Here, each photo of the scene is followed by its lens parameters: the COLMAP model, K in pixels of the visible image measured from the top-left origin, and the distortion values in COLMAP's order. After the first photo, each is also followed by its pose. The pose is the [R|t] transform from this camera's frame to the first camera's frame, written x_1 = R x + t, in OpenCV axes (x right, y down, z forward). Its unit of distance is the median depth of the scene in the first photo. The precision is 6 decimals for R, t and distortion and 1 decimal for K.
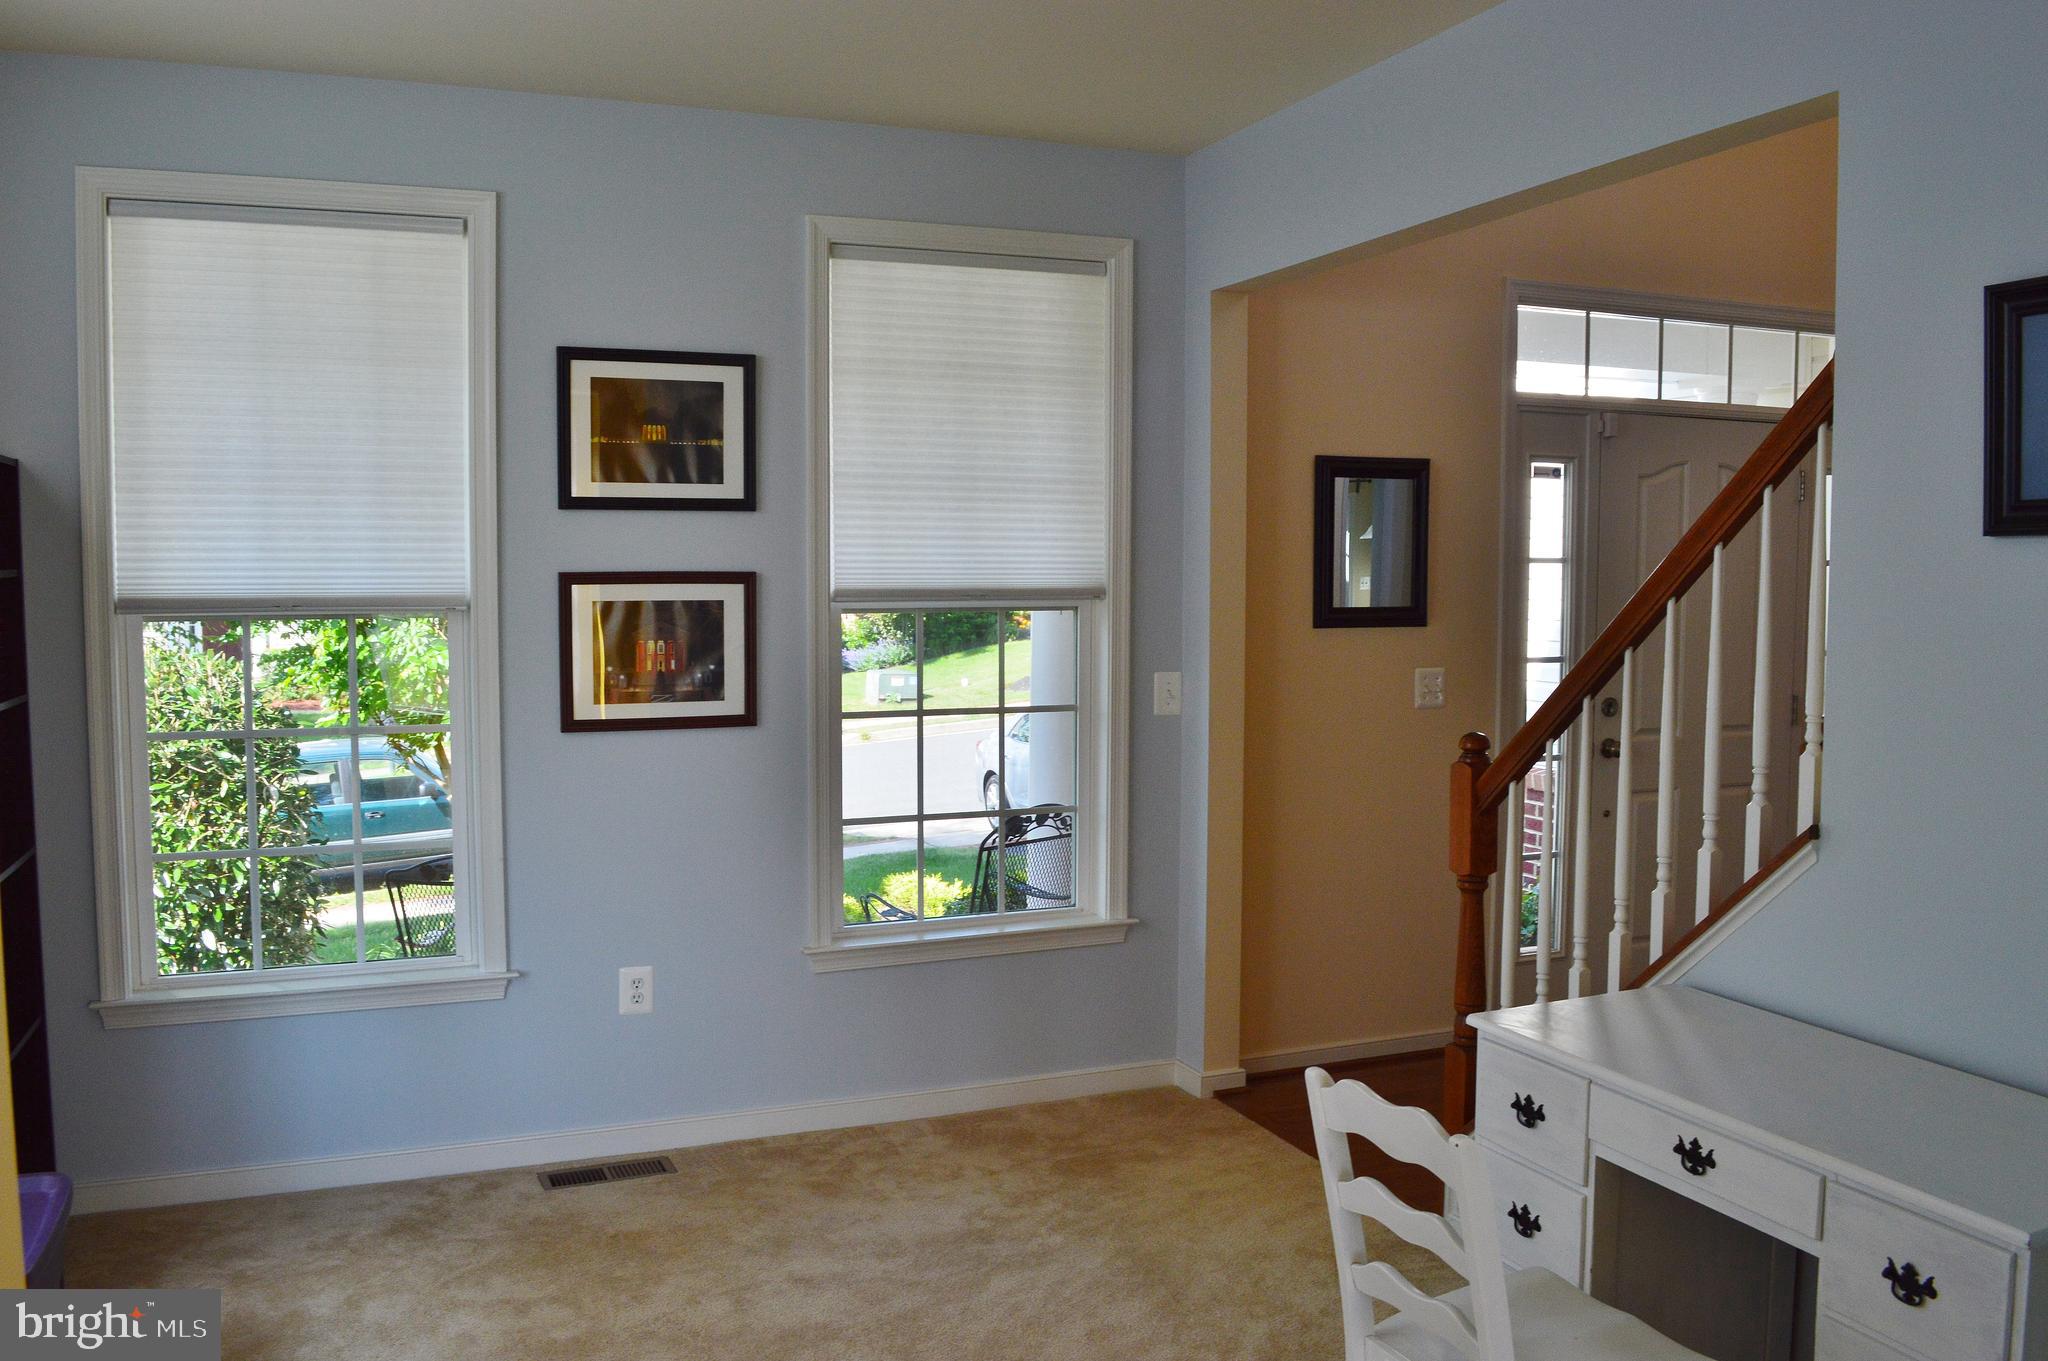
lens RADIAL K [[1624.7, 0, 1024.0], [0, 1624.7, 680.5], [0, 0, 1]] dist [-0.077955, -0.004564]
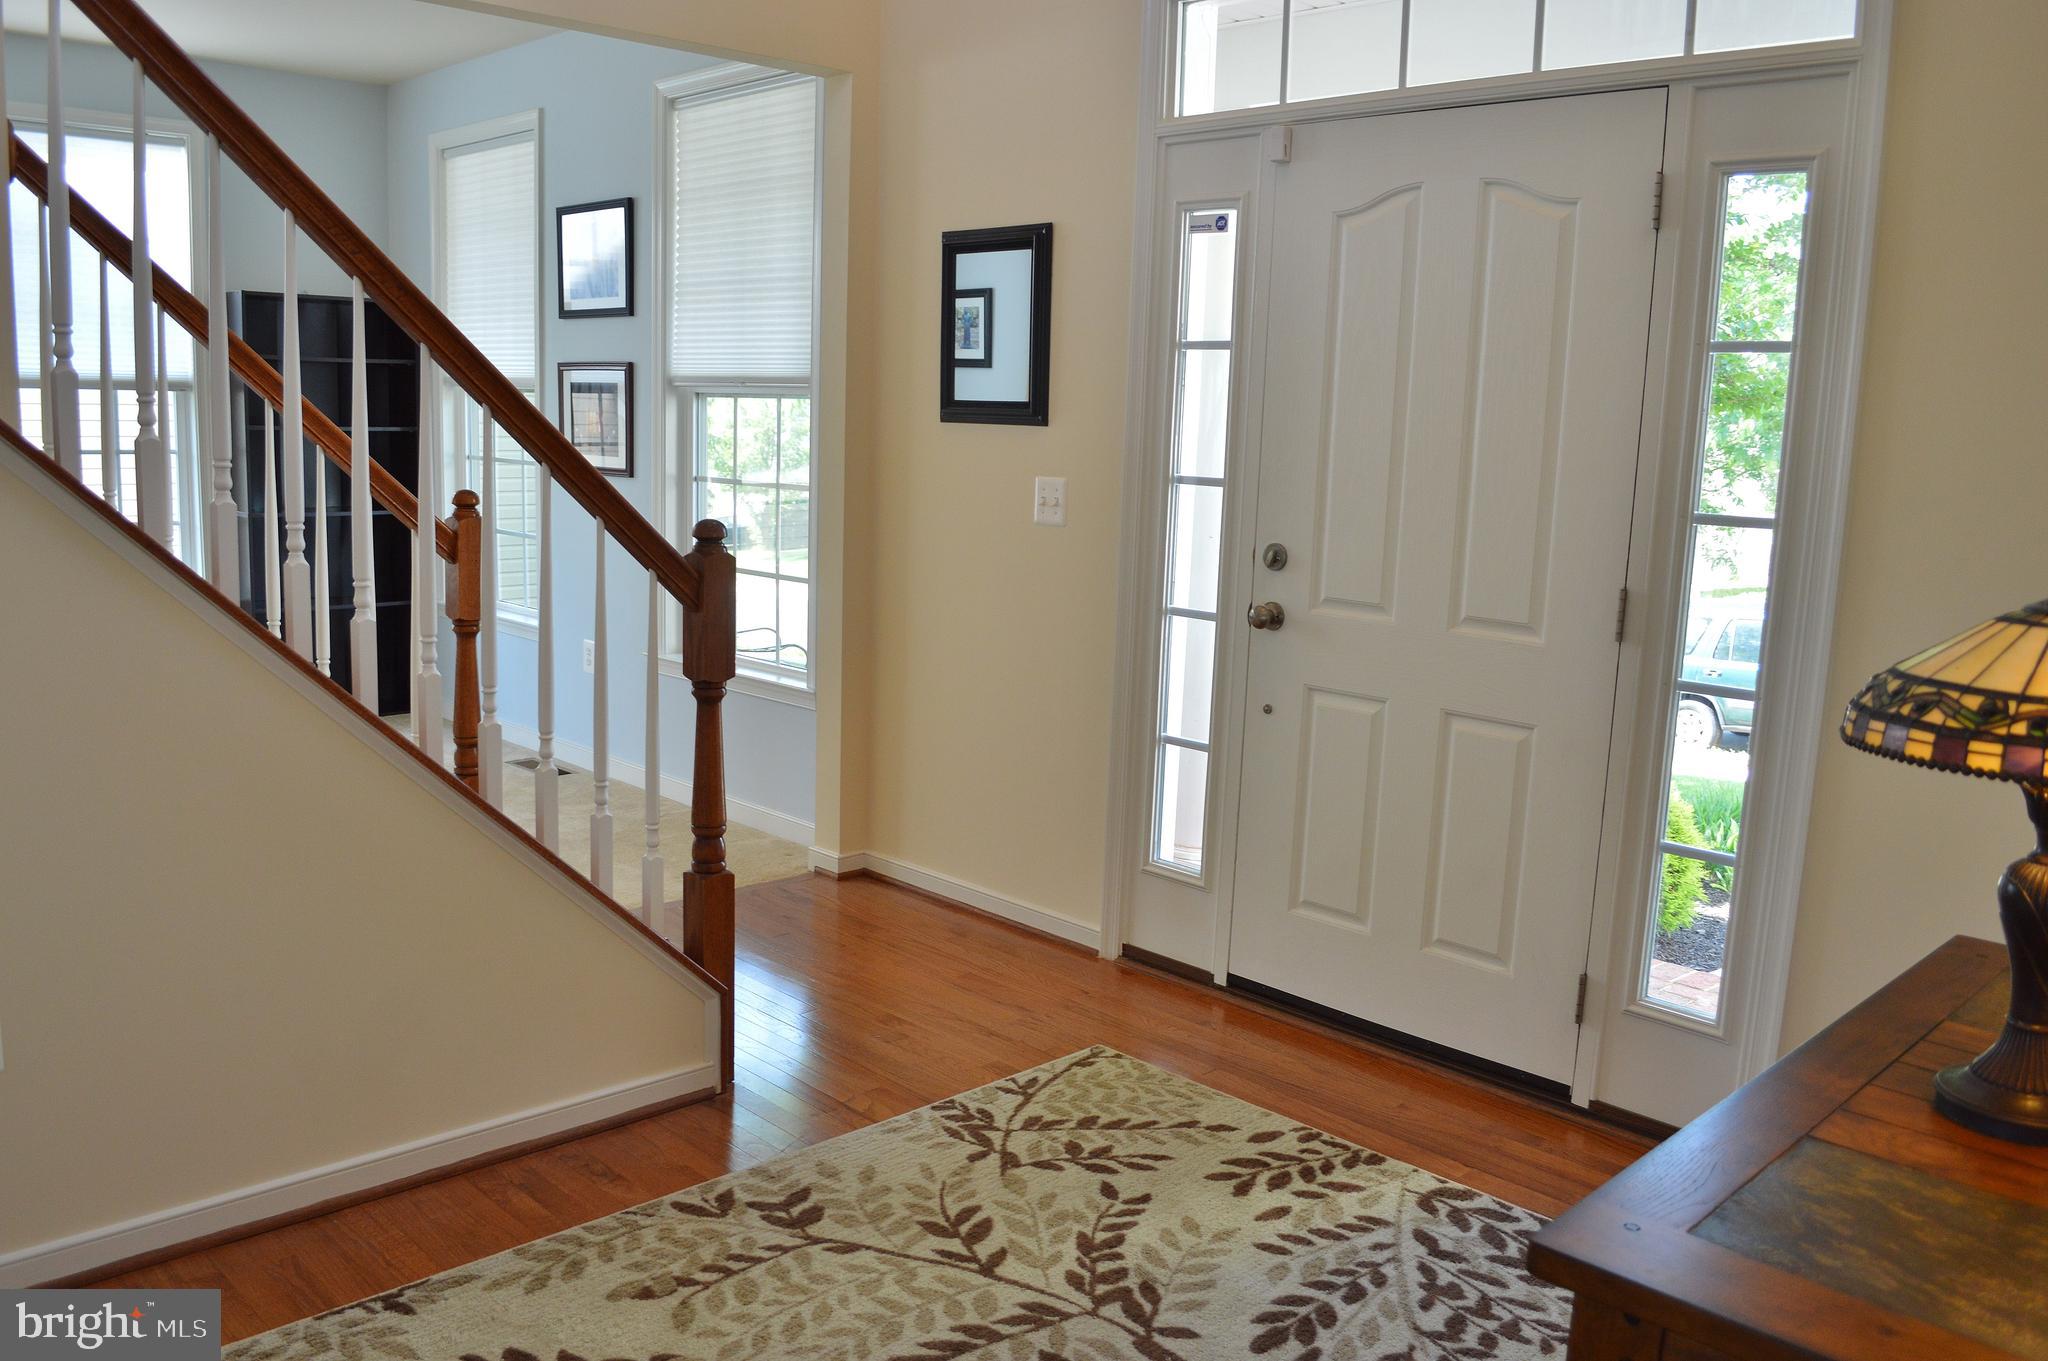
lens RADIAL K [[1624.7, 0, 1024.0], [0, 1624.7, 680.5], [0, 0, 1]] dist [-0.077955, -0.004564]
pose [[0.392836, 0.165246, -0.904640, 1.033579], [-0.088106, 0.985961, 0.141841, -0.021157], [0.915378, 0.023984, 0.401880, 0.653924]]
